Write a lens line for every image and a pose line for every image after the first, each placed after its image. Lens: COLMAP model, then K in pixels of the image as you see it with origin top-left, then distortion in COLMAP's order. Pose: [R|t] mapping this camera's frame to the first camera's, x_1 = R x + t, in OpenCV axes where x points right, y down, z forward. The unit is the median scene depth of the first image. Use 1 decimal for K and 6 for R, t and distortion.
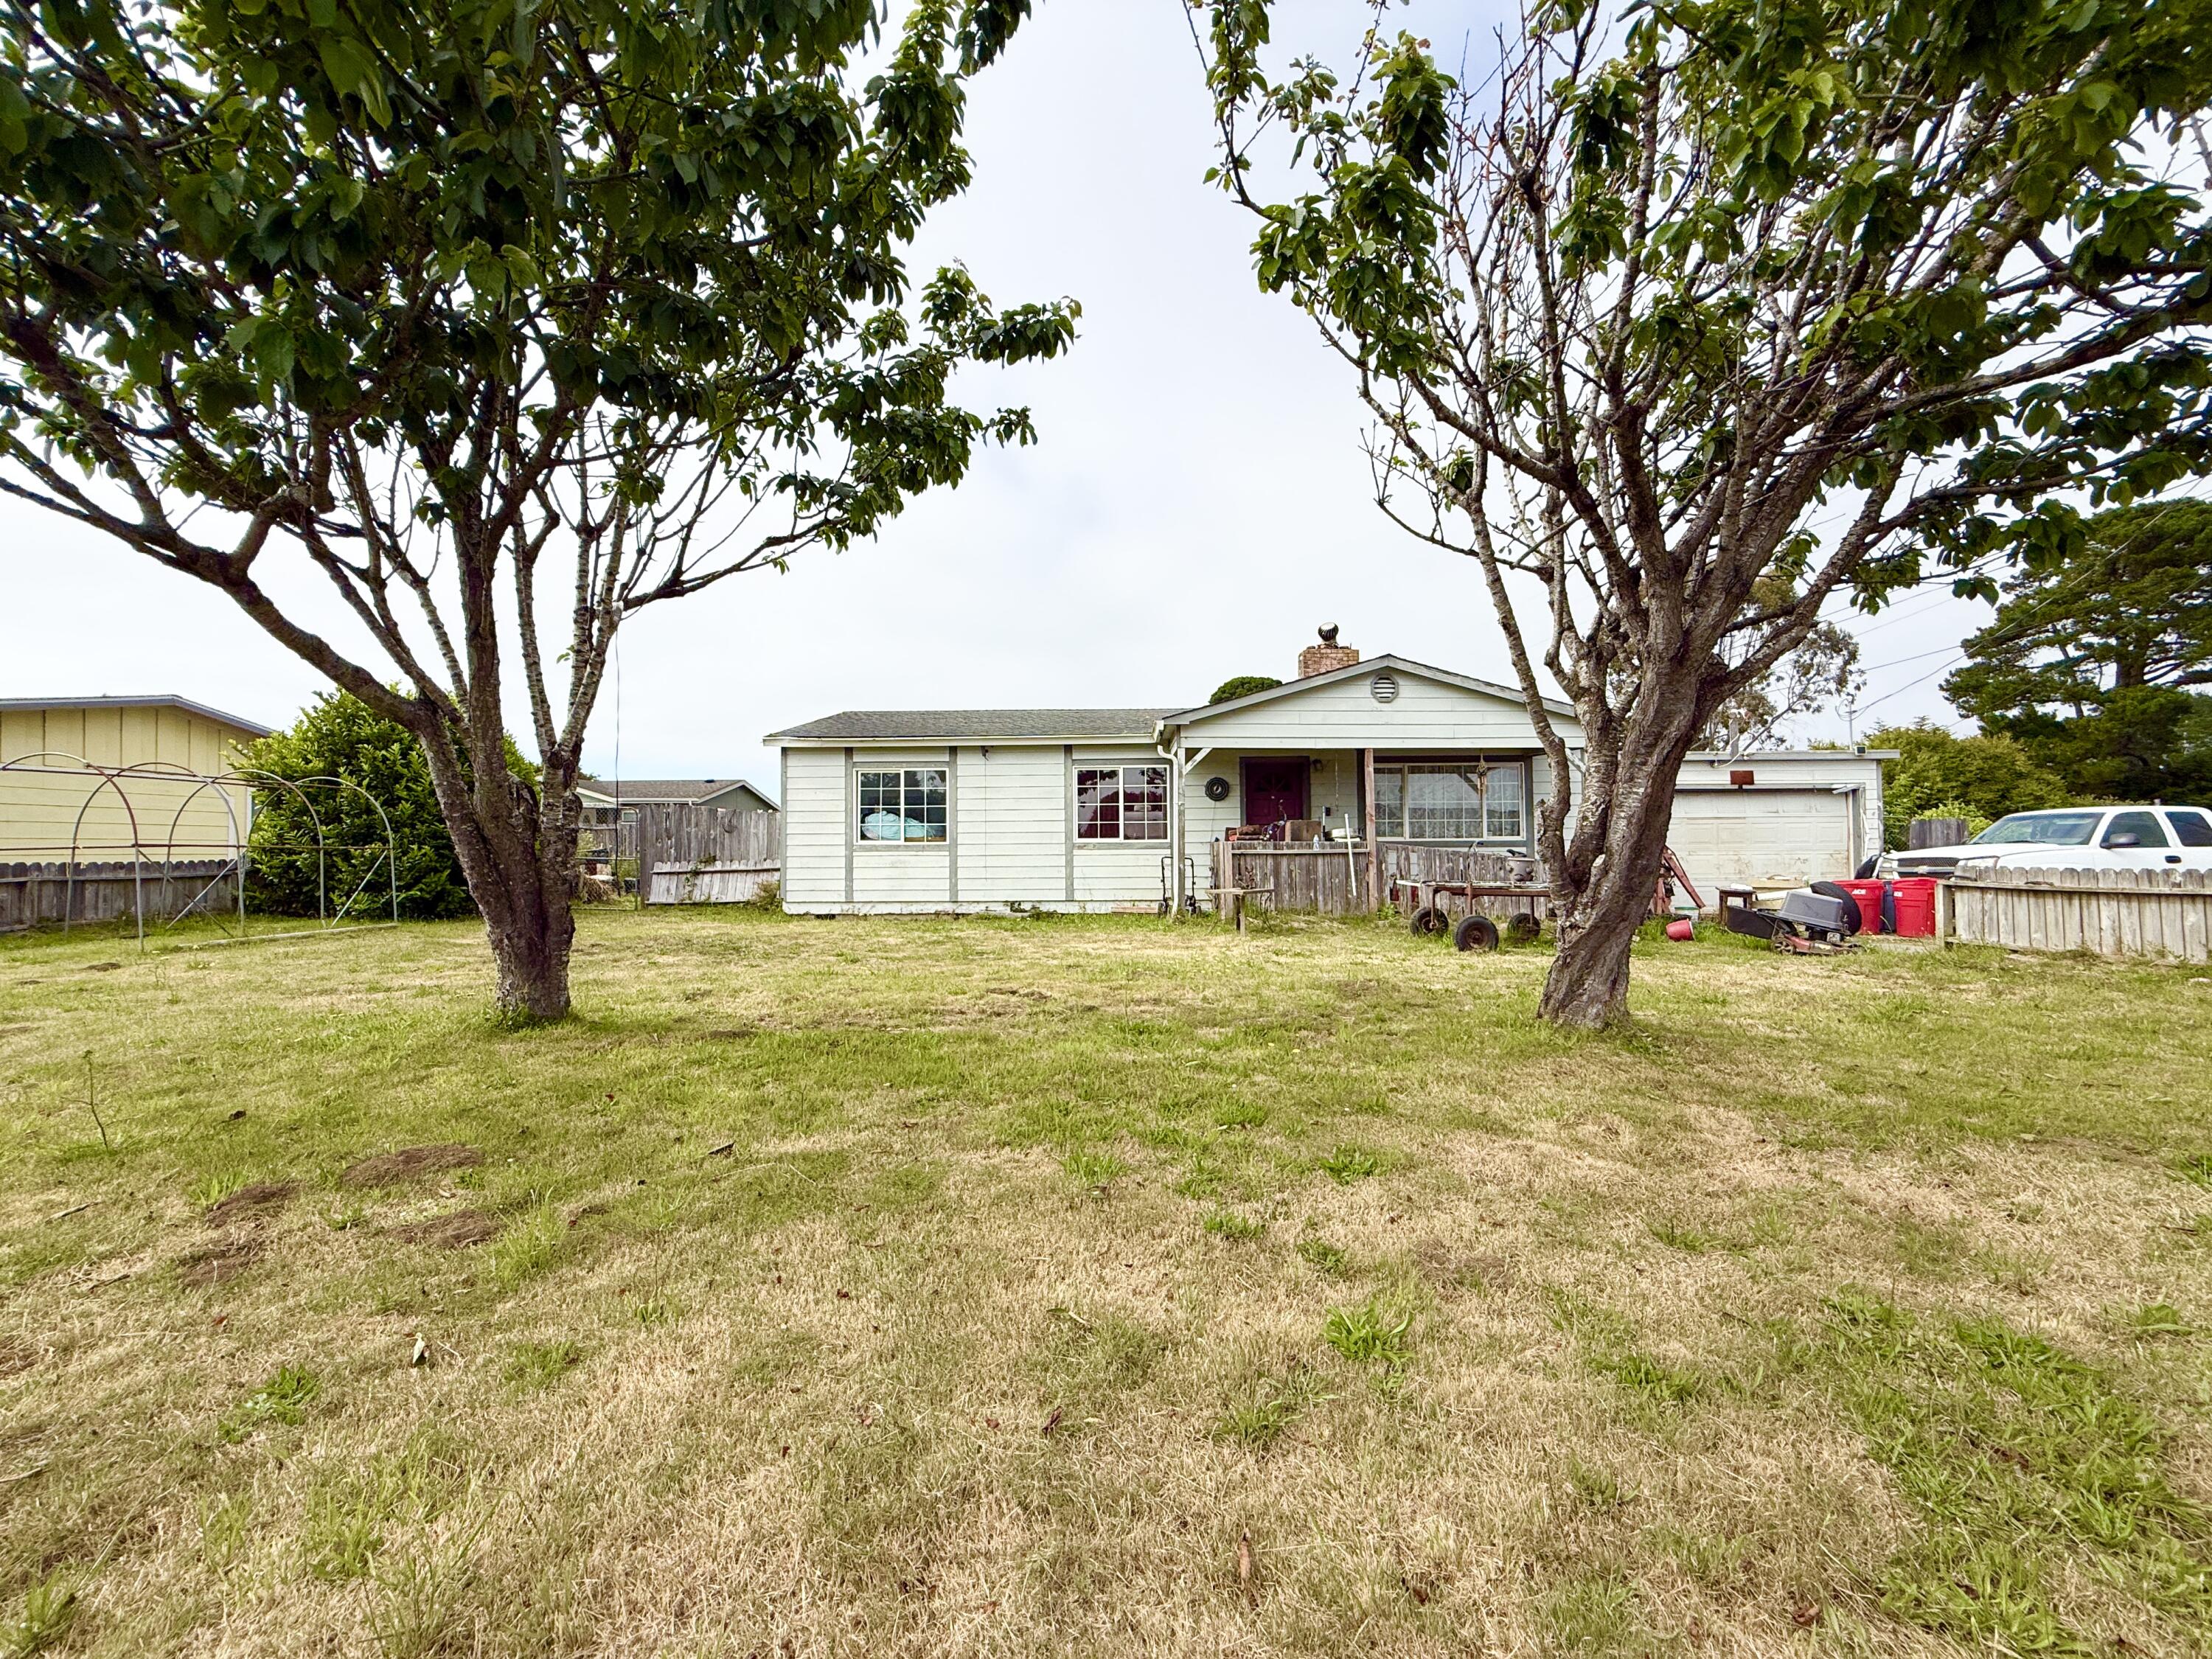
lens RADIAL K [[891.6, 0, 1104.0], [0, 891.6, 826.2], [0, 0, 1]] dist [0.000808, 0.000003]
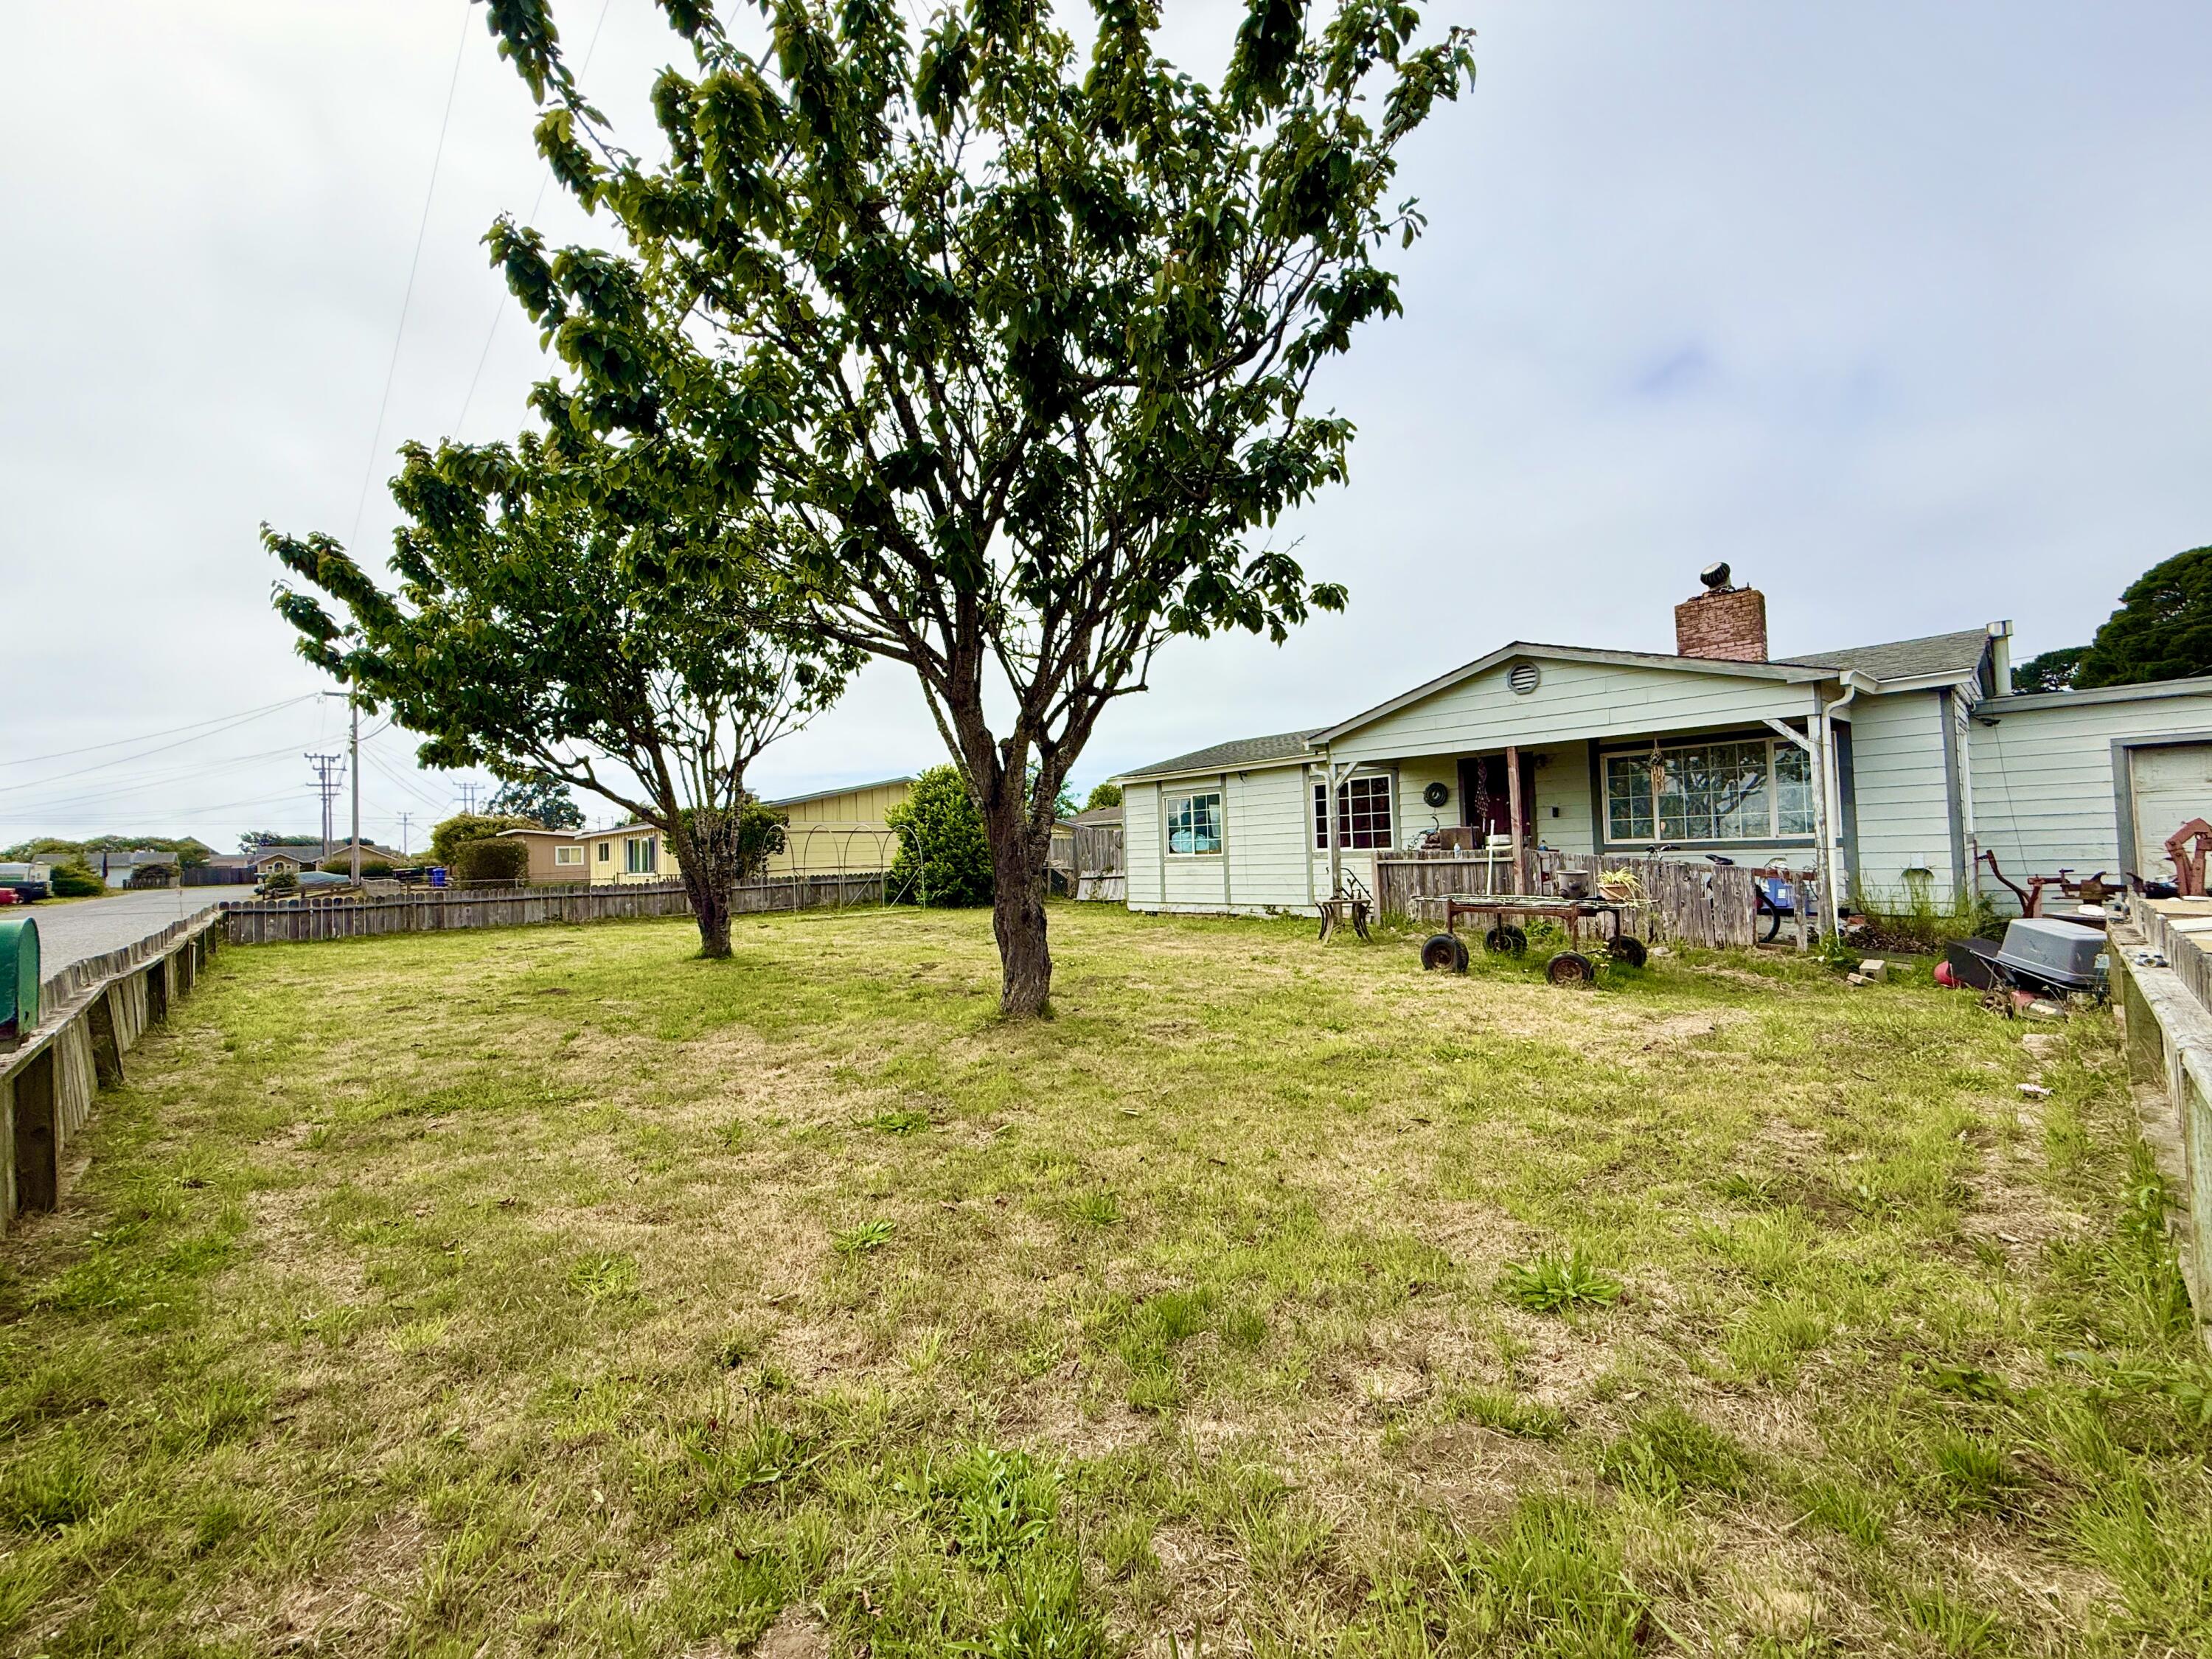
lens RADIAL K [[891.6, 0, 1100.0], [0, 891.6, 829.9], [0, 0, 1]] dist [0.000808, 0.000003]
pose [[0.692807, -0.037277, -0.720159, 0.650266], [0.047033, 0.998872, -0.006457, -0.016112], [0.719588, -0.029397, 0.693779, 0.065782]]
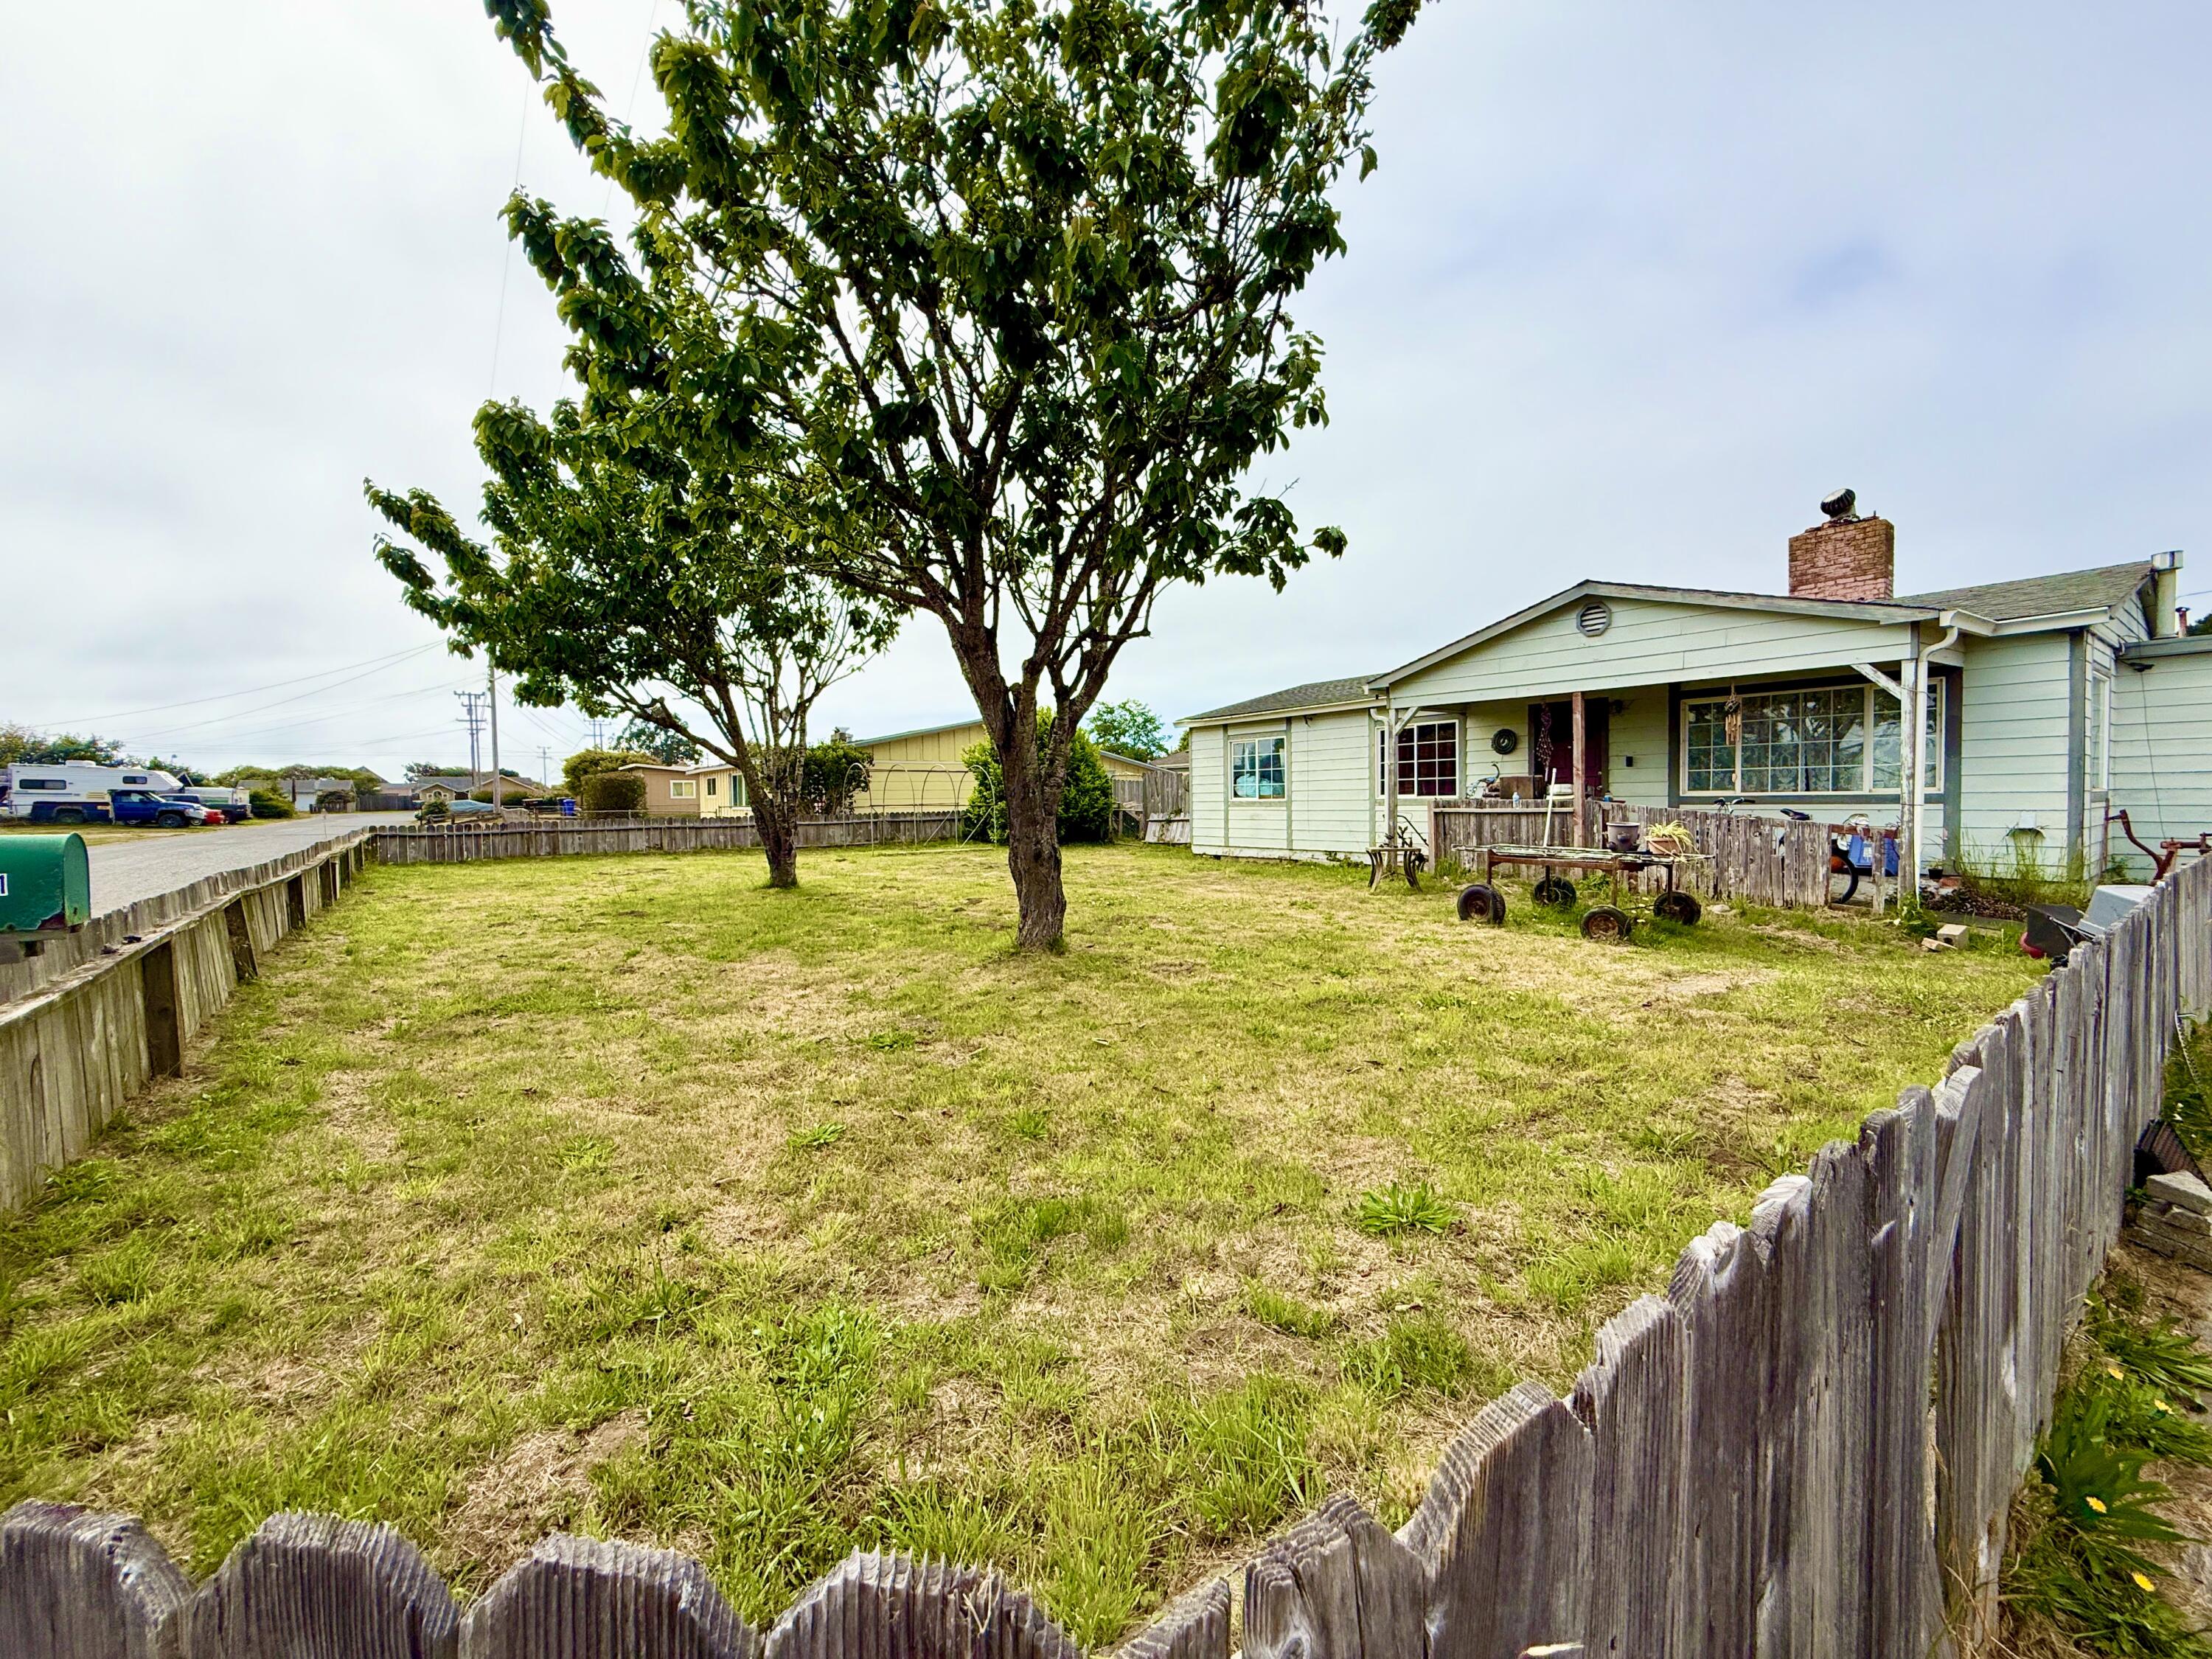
lens RADIAL K [[891.6, 0, 1099.4], [0, 891.6, 831.4], [0, 0, 1]] dist [0.000808, 0.000003]
pose [[0.611022, 0.025310, -0.791209, 0.694924], [0.031332, 0.997932, 0.056119, -0.014982], [0.790994, -0.059080, 0.608965, 0.095242]]
